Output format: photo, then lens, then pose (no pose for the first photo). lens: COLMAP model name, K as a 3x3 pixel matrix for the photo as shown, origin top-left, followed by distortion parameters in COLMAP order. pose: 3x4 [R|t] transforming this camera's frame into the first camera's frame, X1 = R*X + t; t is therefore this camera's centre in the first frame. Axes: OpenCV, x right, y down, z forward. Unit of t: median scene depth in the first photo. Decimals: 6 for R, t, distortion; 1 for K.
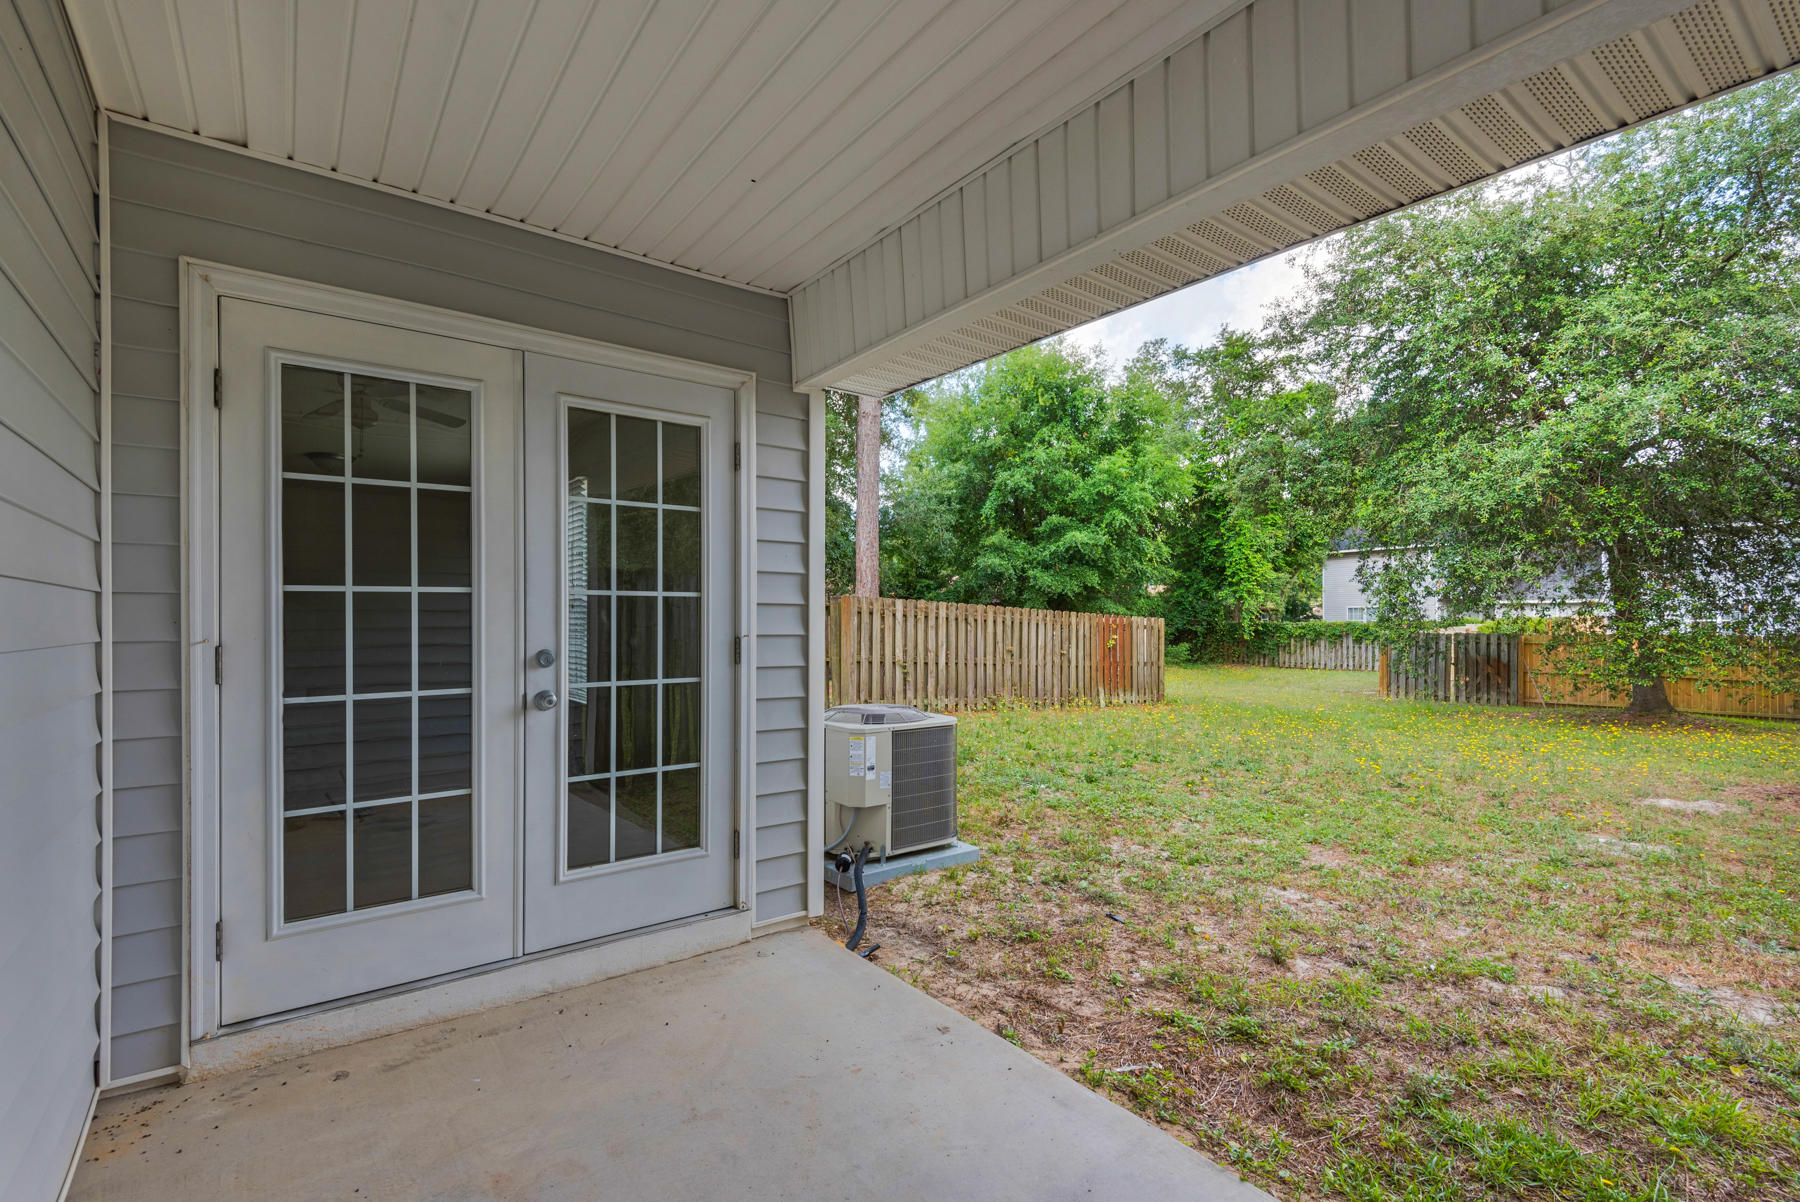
lens RADIAL K [[811.3, 0, 892.1], [0, 811.3, 618.4], [0, 0, 1]] dist [0.042567, -0.033504]
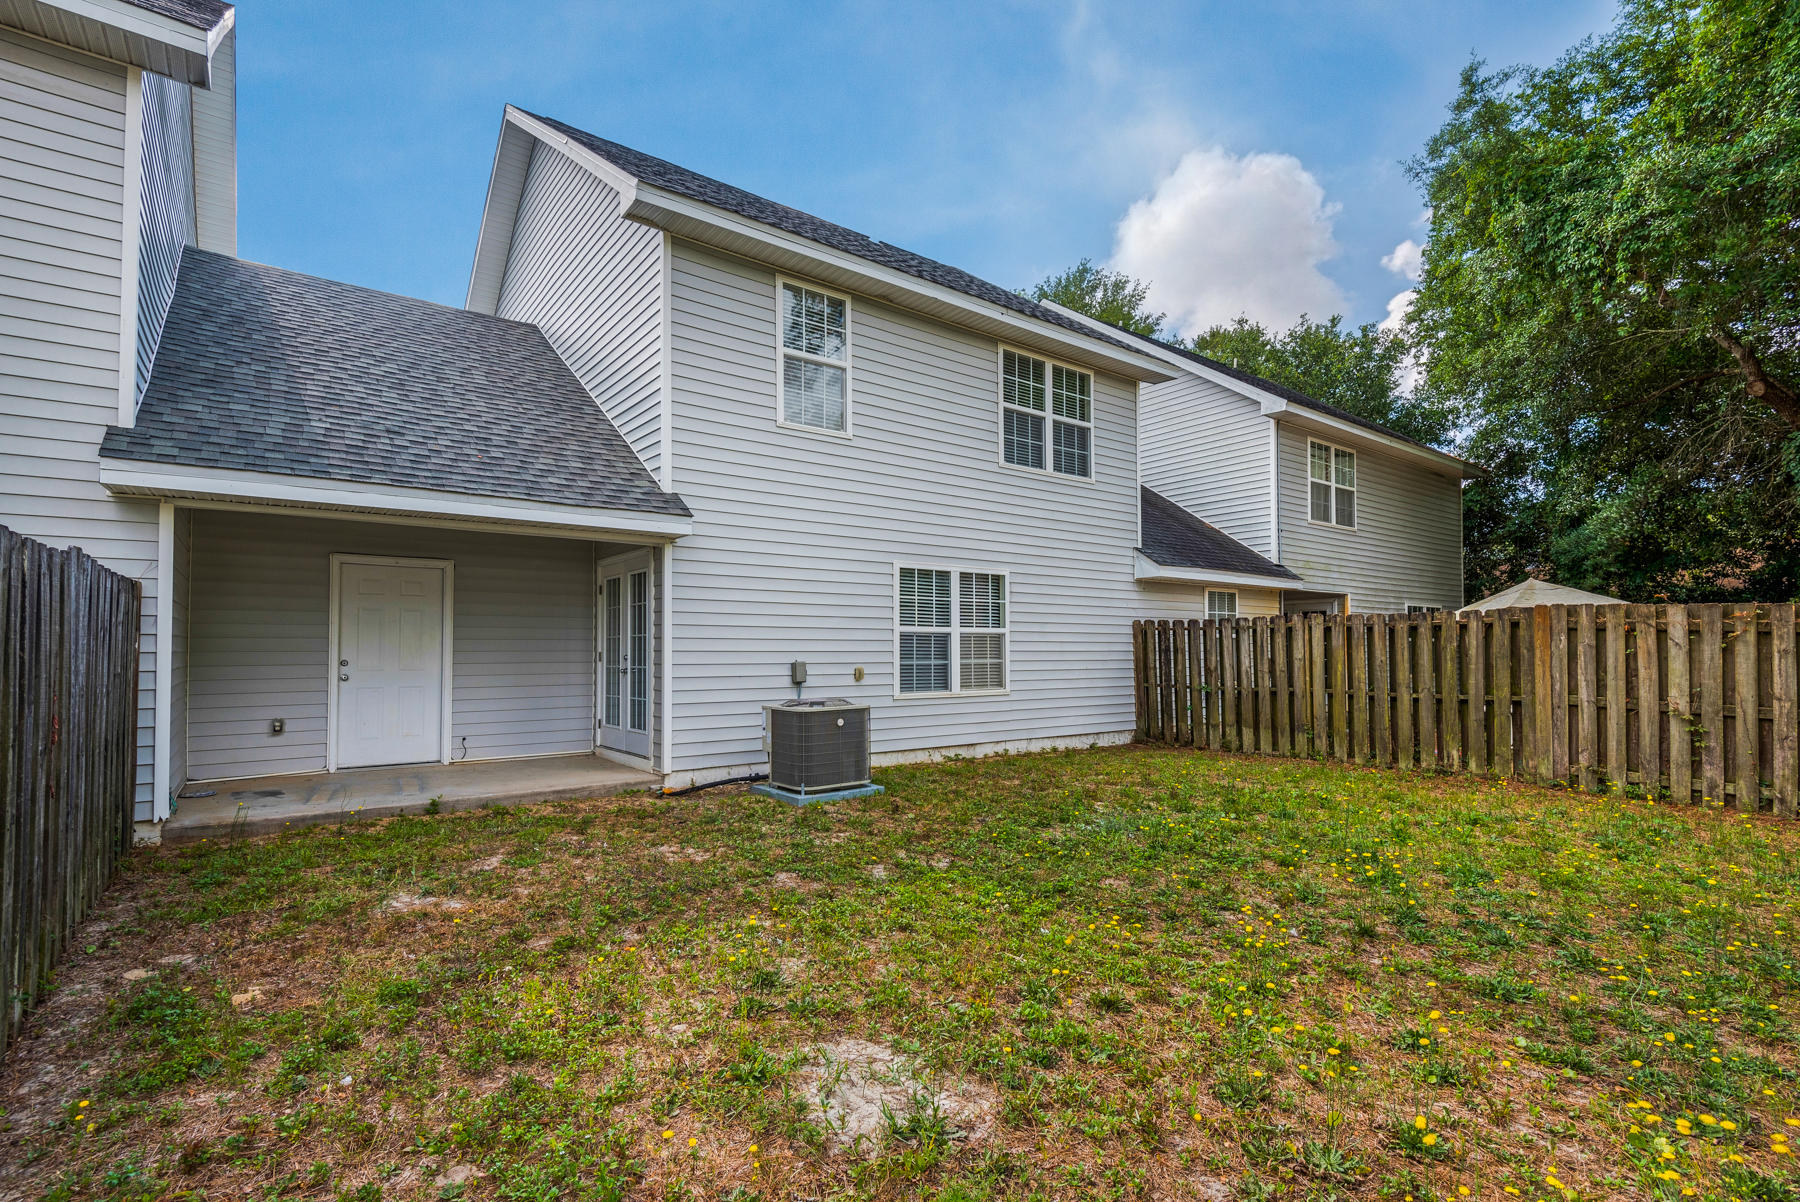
lens RADIAL K [[834.4, 0, 905.5], [0, 834.4, 636.1], [0, 0, 1]] dist [0.027701, -0.018988]
pose [[0.010261, -0.017393, -0.999796, 0.382664], [0.005515, 0.999835, -0.017337, 0.004227], [0.999932, -0.005336, 0.010355, 0.280824]]
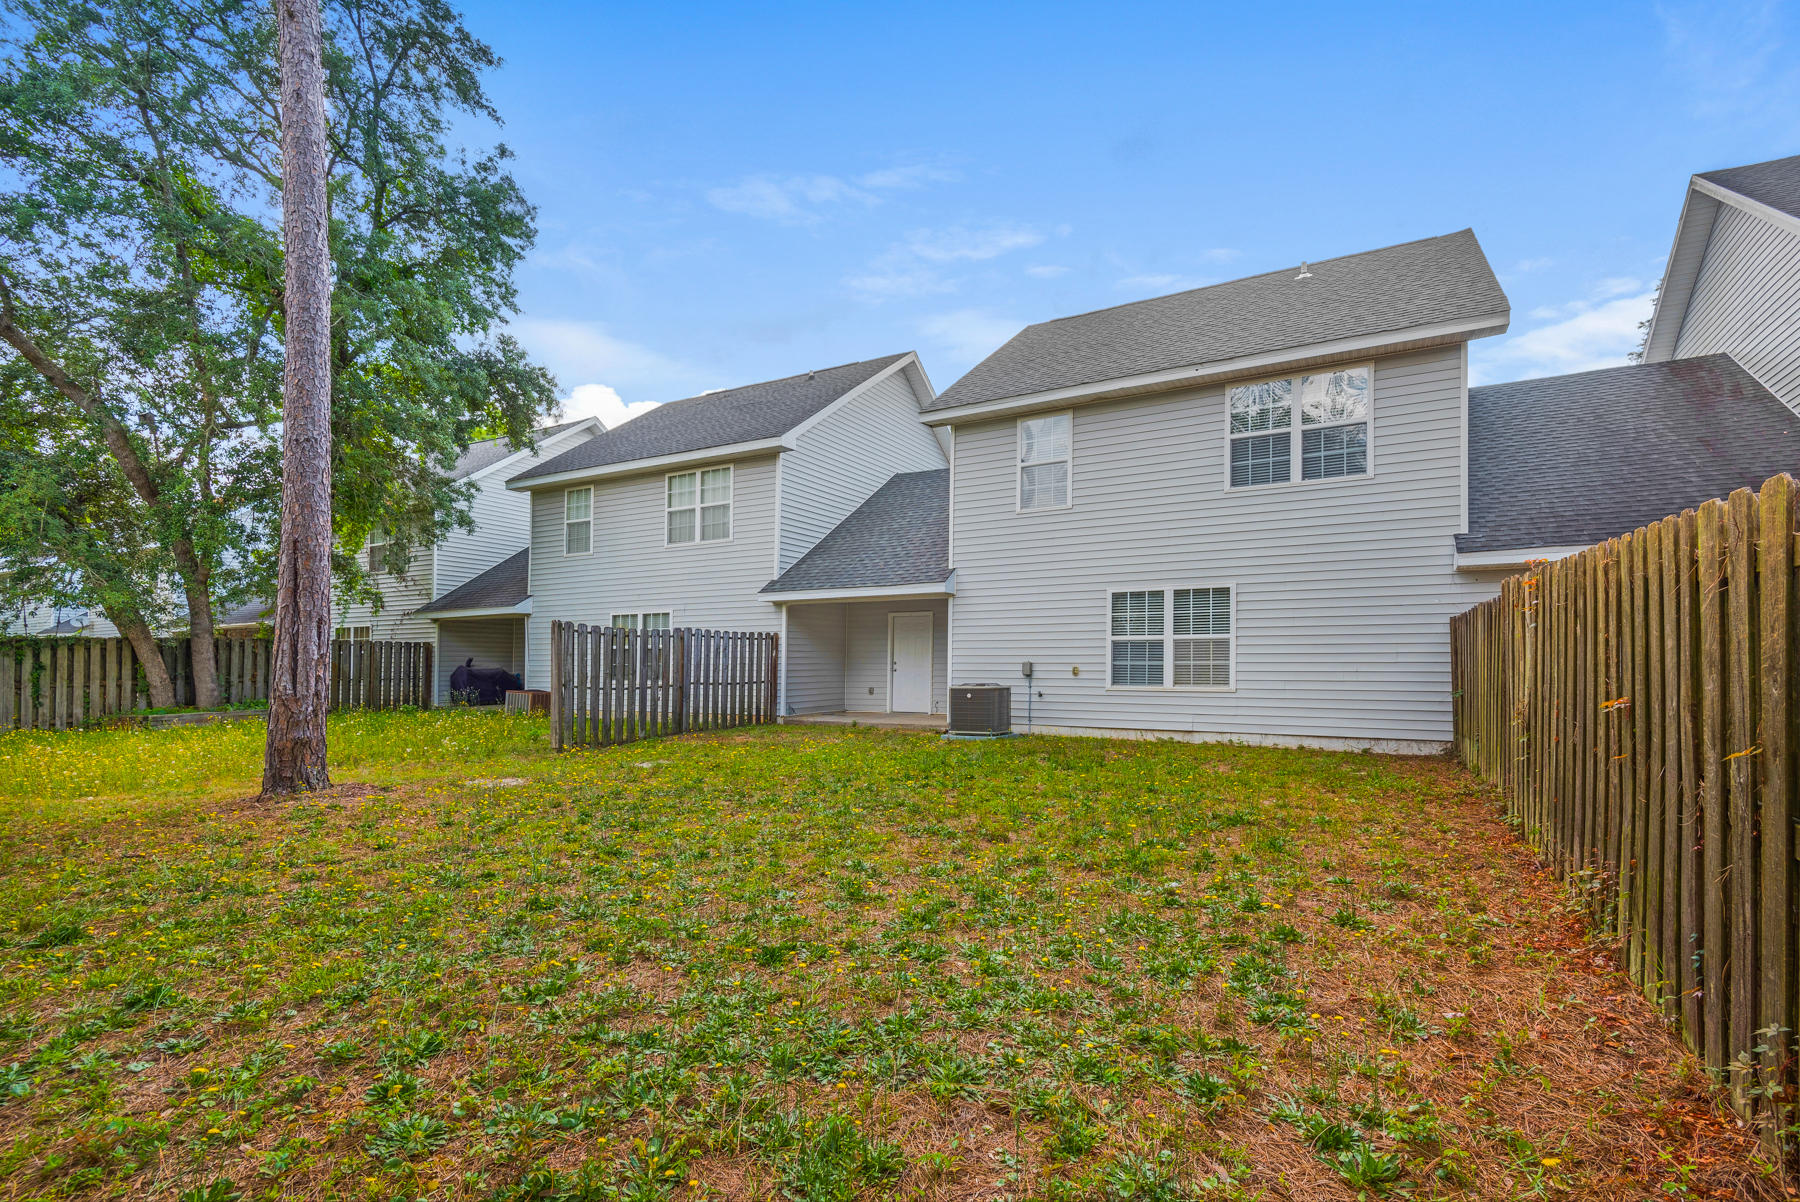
lens RADIAL K [[806.6, 0, 891.5], [0, 806.6, 664.7], [0, 0, 1]] dist [0.000690, -0.000056]
pose [[-0.915410, -0.003103, -0.402510, 0.312718], [0.000695, 0.999957, -0.009289, 0.017982], [0.402521, -0.008783, -0.915369, 0.786910]]
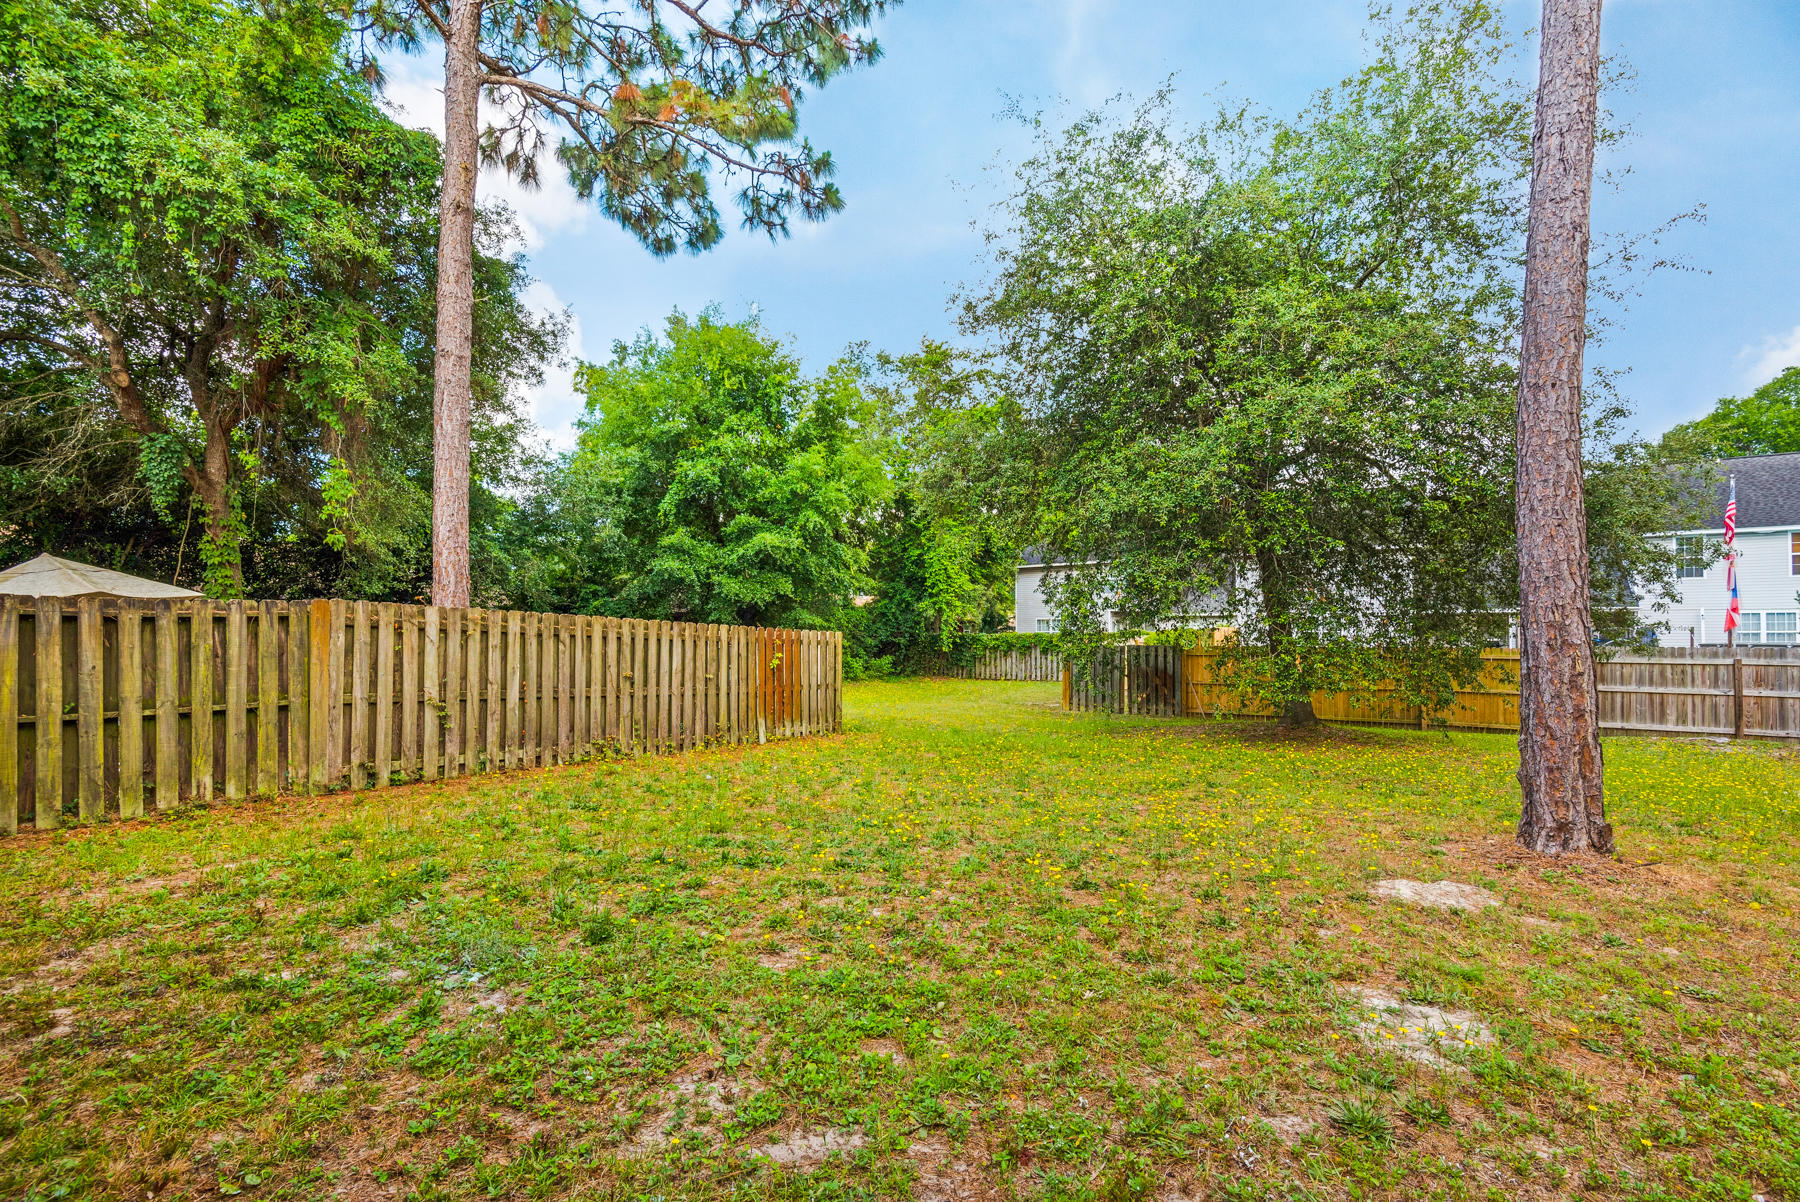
lens RADIAL K [[811.3, 0, 892.1], [0, 811.3, 618.4], [0, 0, 1]] dist [0.042567, -0.033504]
pose [[0.946561, 0.003261, 0.322509, 0.094041], [0.000892, 0.999919, -0.012729, -0.002884], [-0.322524, 0.012336, 0.946481, 0.155457]]
